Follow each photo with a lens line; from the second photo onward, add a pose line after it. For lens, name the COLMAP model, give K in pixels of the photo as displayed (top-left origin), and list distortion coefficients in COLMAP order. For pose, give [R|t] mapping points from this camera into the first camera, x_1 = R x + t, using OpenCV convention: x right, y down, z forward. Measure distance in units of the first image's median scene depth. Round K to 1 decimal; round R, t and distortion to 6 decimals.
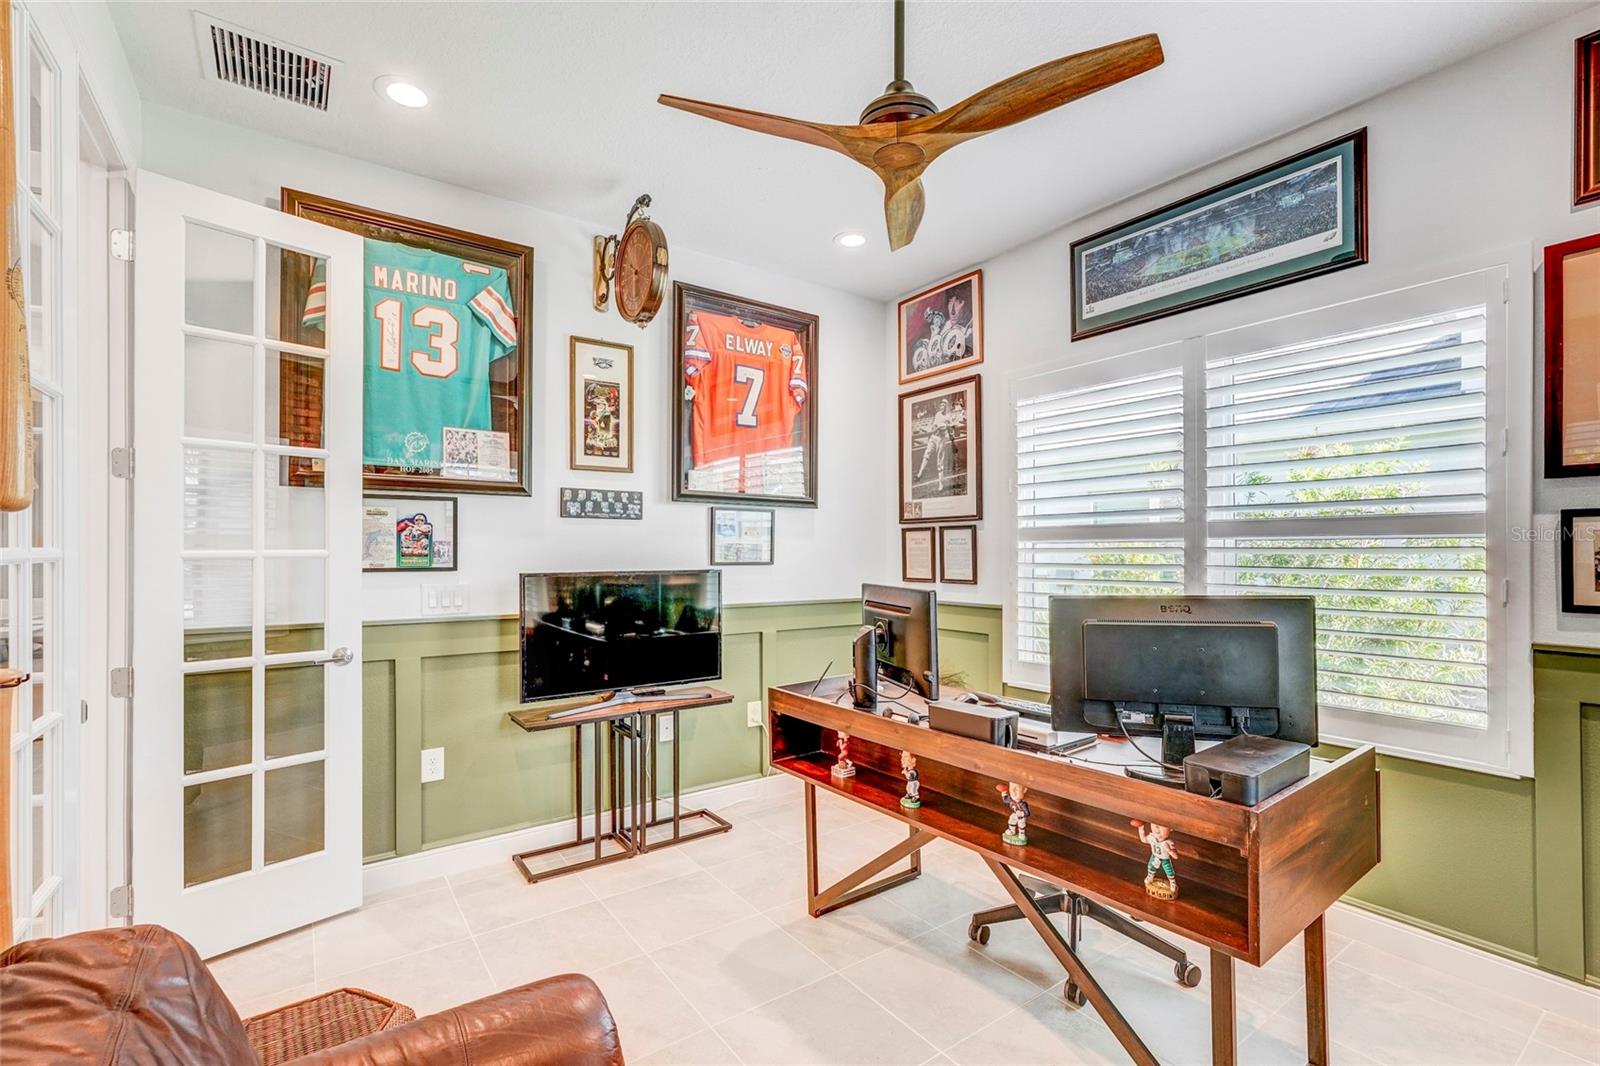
lens RADIAL K [[717.6, 0, 804.4], [0, 717.6, 523.1], [0, 0, 1]] dist [-0.013765, 0.007890]
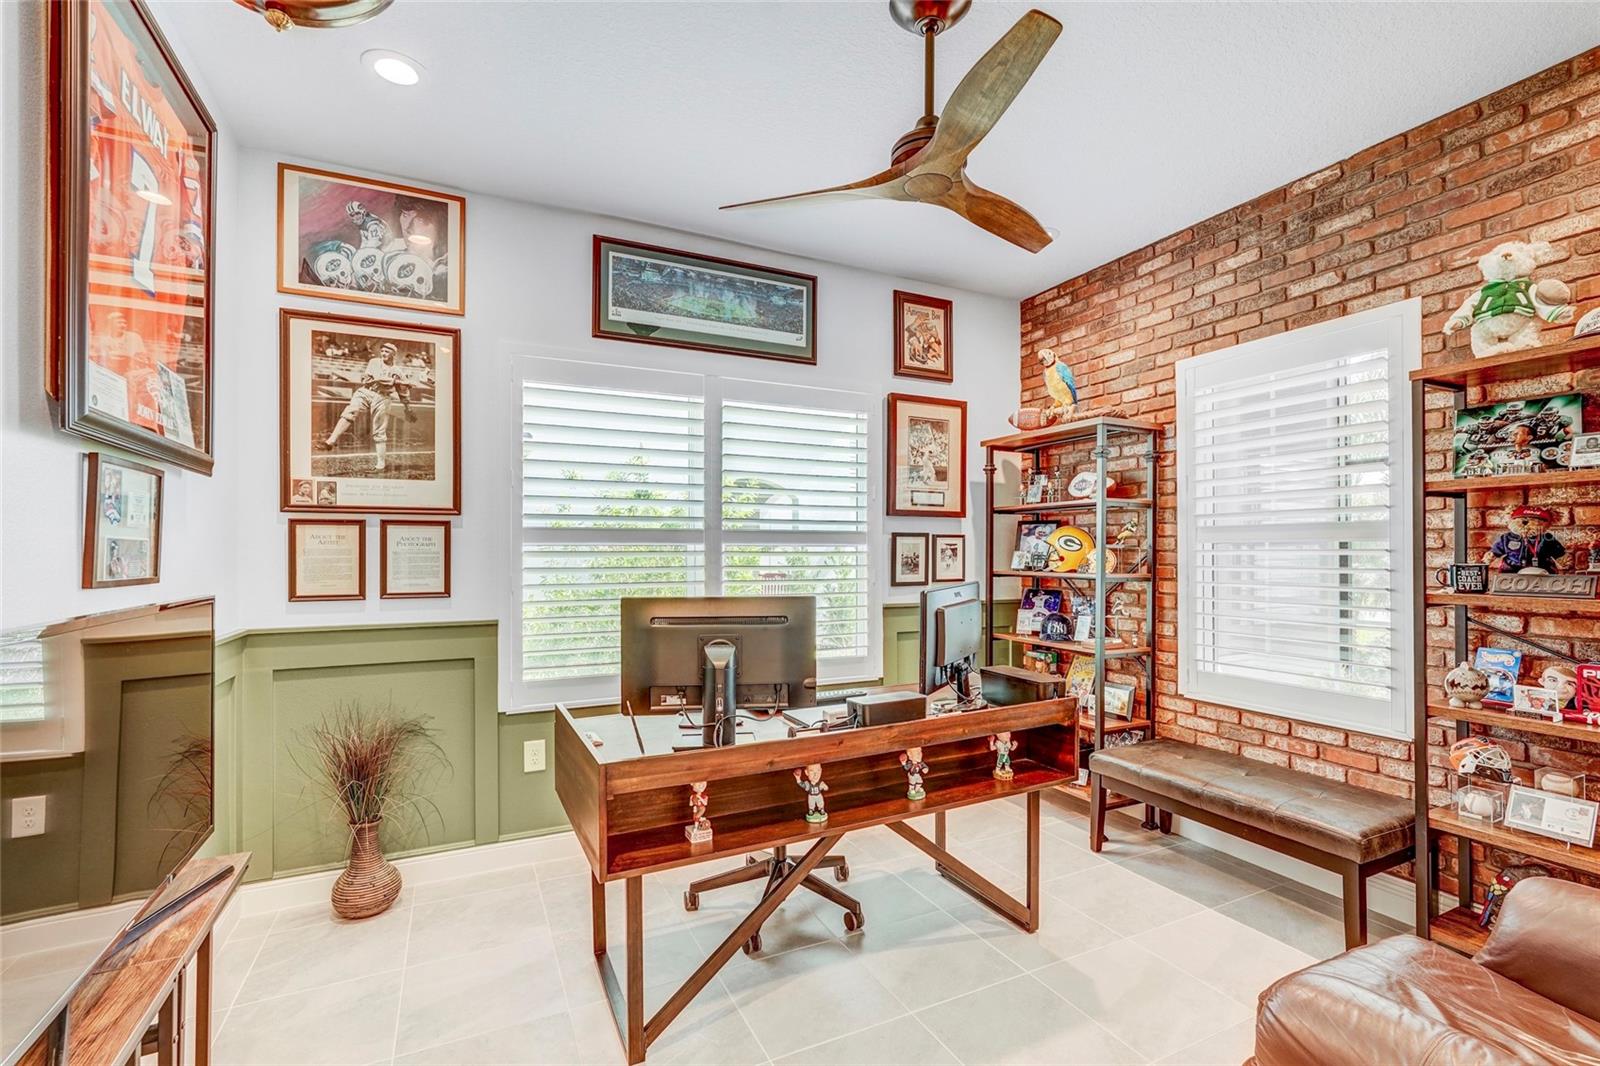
lens RADIAL K [[717.6, 0, 804.4], [0, 717.6, 523.1], [0, 0, 1]] dist [-0.013765, 0.007890]
pose [[0.162644, 0.040800, 0.985841, -0.500238], [-0.037316, 0.998684, -0.035175, 0.019363], [-0.985979, -0.031067, 0.163953, 0.534288]]
